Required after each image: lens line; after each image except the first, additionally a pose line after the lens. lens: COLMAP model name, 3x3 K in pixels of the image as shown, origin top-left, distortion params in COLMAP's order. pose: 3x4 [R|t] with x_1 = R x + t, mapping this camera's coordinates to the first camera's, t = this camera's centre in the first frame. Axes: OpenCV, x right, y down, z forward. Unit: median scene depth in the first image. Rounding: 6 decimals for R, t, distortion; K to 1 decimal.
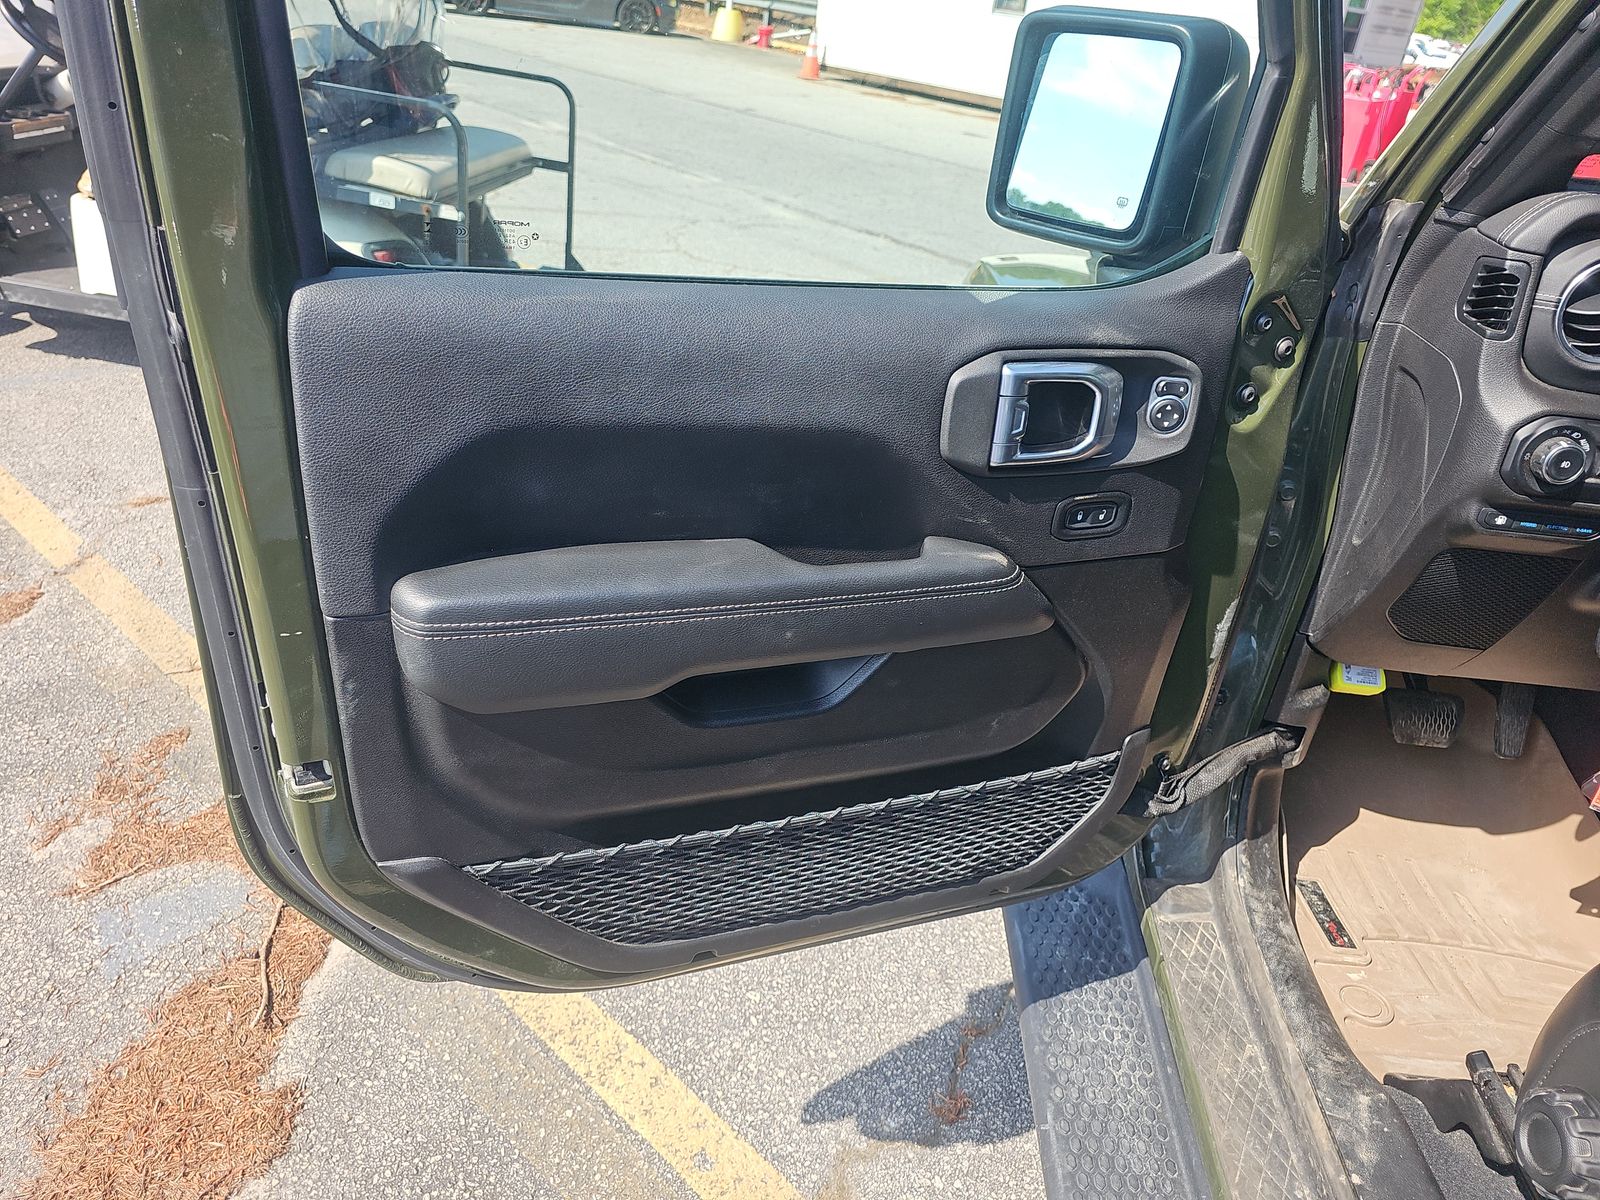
lens RADIAL K [[1103.0, 0, 831.0], [0, 1103.0, 606.0], [0, 0, 1]] dist [0.066505, -0.075266]
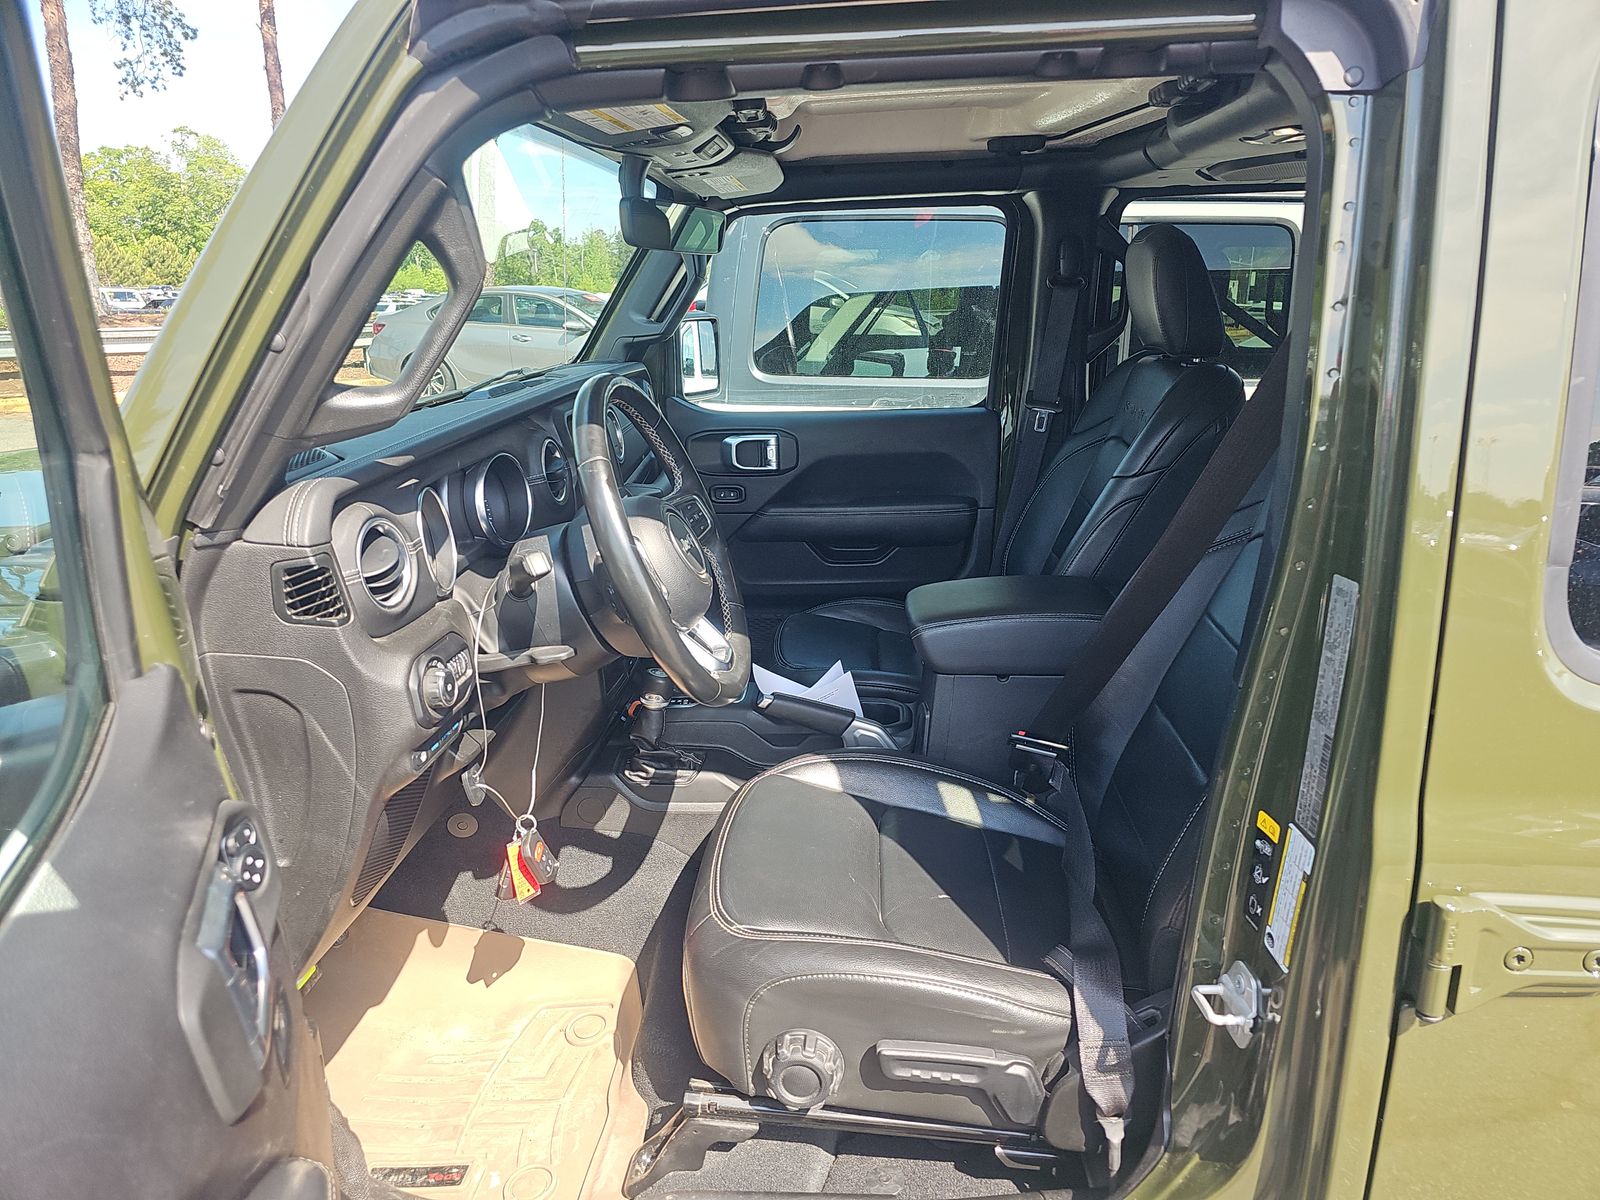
lens RADIAL K [[1103.0, 0, 831.0], [0, 1103.0, 606.0], [0, 0, 1]] dist [0.066505, -0.075266]
pose [[0.006792, -0.400499, 0.916272, -0.322276], [0.481020, 0.804626, 0.348133, -0.381067], [-0.876684, 0.438380, 0.198113, 0.387748]]
